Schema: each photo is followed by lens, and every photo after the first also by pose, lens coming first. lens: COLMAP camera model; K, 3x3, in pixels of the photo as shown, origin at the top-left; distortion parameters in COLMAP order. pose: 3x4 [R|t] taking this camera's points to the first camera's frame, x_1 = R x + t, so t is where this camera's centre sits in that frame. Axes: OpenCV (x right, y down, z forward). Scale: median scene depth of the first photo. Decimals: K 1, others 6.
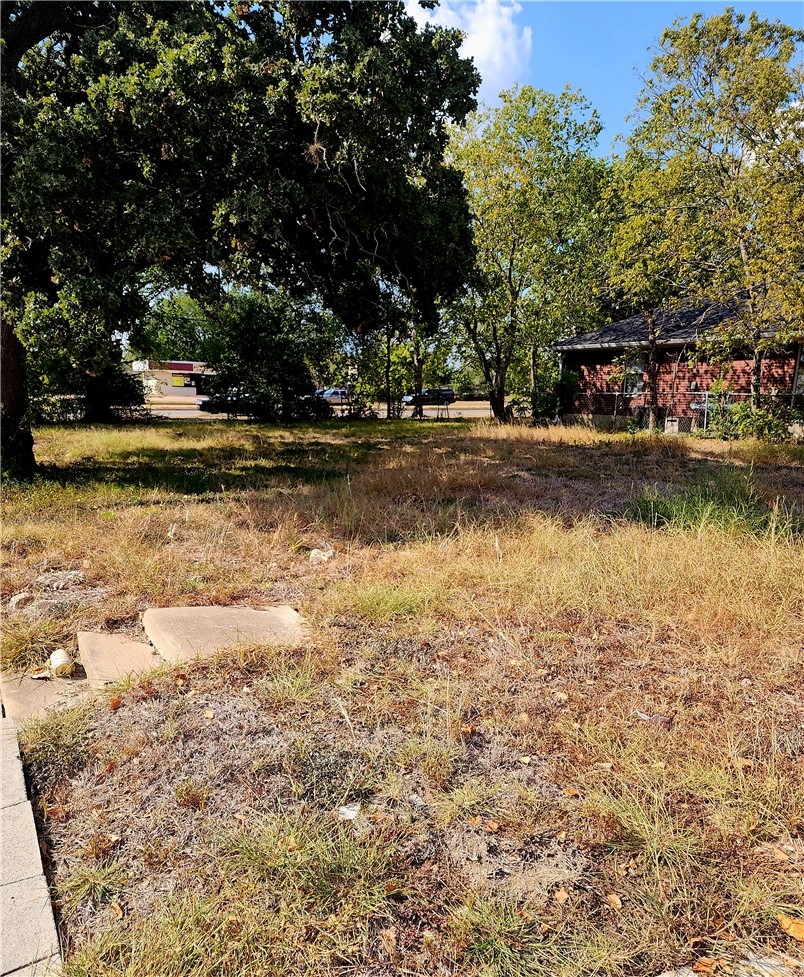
lens RADIAL K [[728.7, 0, 398.9], [0, 728.7, 527.5], [0, 0, 1]] dist [0.153458, -0.145131]
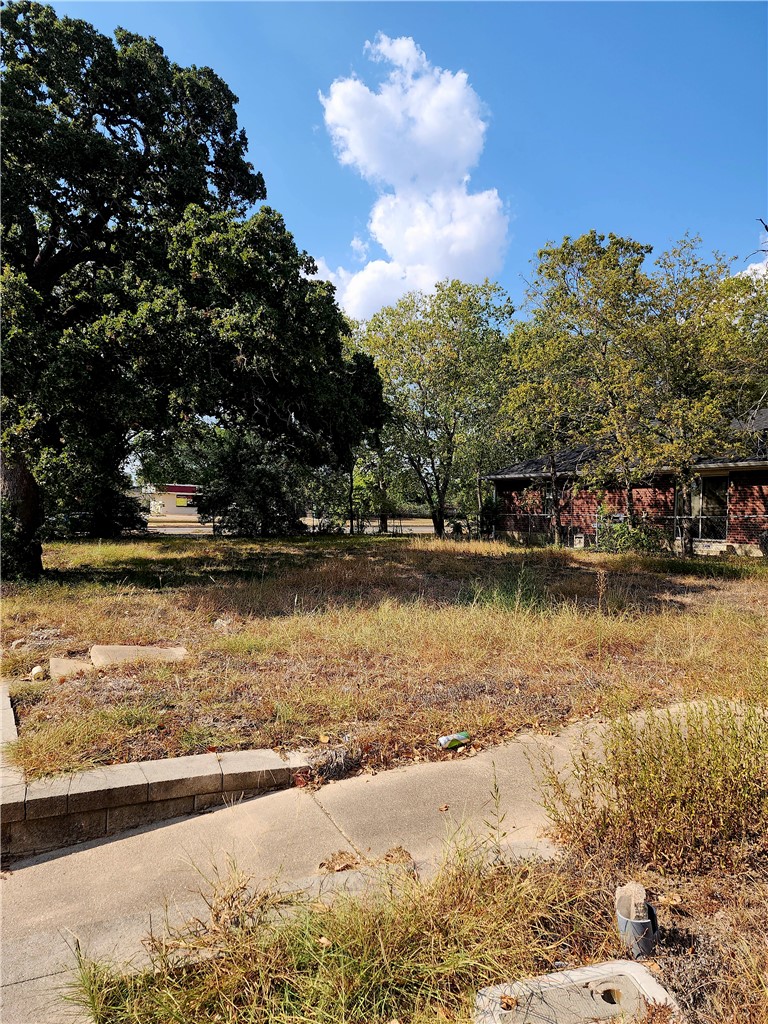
lens RADIAL K [[862.3, 0, 458.0], [0, 862.3, 529.3], [0, 0, 1]] dist [0.119581, -0.162507]
pose [[0.999680, 0.003877, -0.024986, 0.392616], [-0.007797, 0.987286, -0.158763, 0.122323], [0.024053, 0.158907, 0.987001, -0.710706]]
